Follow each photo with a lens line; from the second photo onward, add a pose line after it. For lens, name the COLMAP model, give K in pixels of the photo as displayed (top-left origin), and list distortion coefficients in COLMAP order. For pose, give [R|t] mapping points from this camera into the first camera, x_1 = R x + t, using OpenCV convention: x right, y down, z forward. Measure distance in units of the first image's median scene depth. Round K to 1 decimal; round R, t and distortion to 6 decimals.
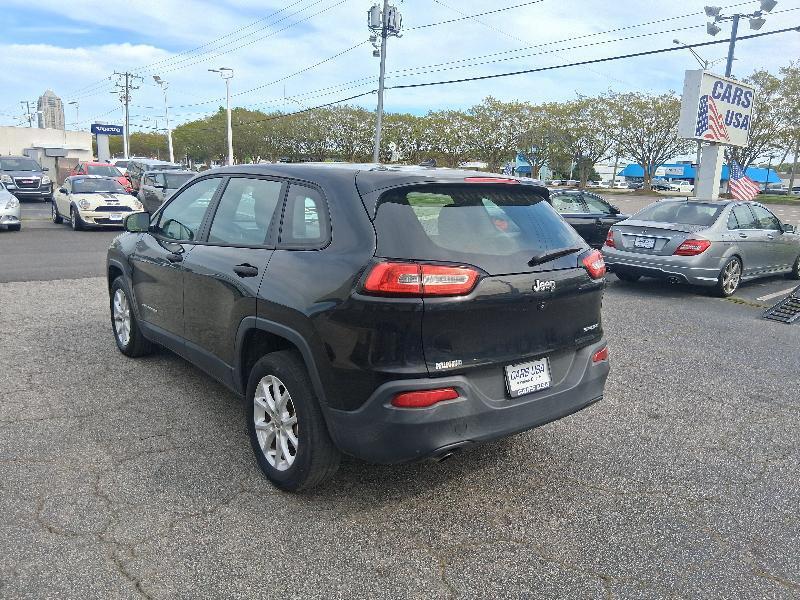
lens RADIAL K [[615.2, 0, 400.0], [0, 615.2, 300.0], [0, 0, 1]] dist [-0.005579, -0.005920]
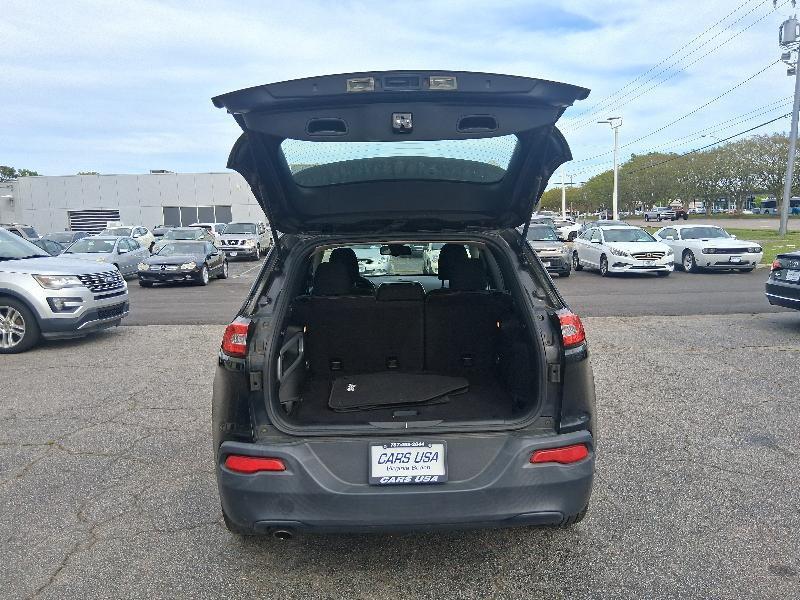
lens RADIAL K [[601.7, 0, 400.0], [0, 601.7, 300.0], [0, 0, 1]] dist [0.073233, -0.072322]
pose [[0.797574, 0.023255, -0.602773, 0.684364], [-0.068581, 0.996273, -0.052308, -0.053334], [0.599310, 0.083058, 0.796196, 0.315443]]
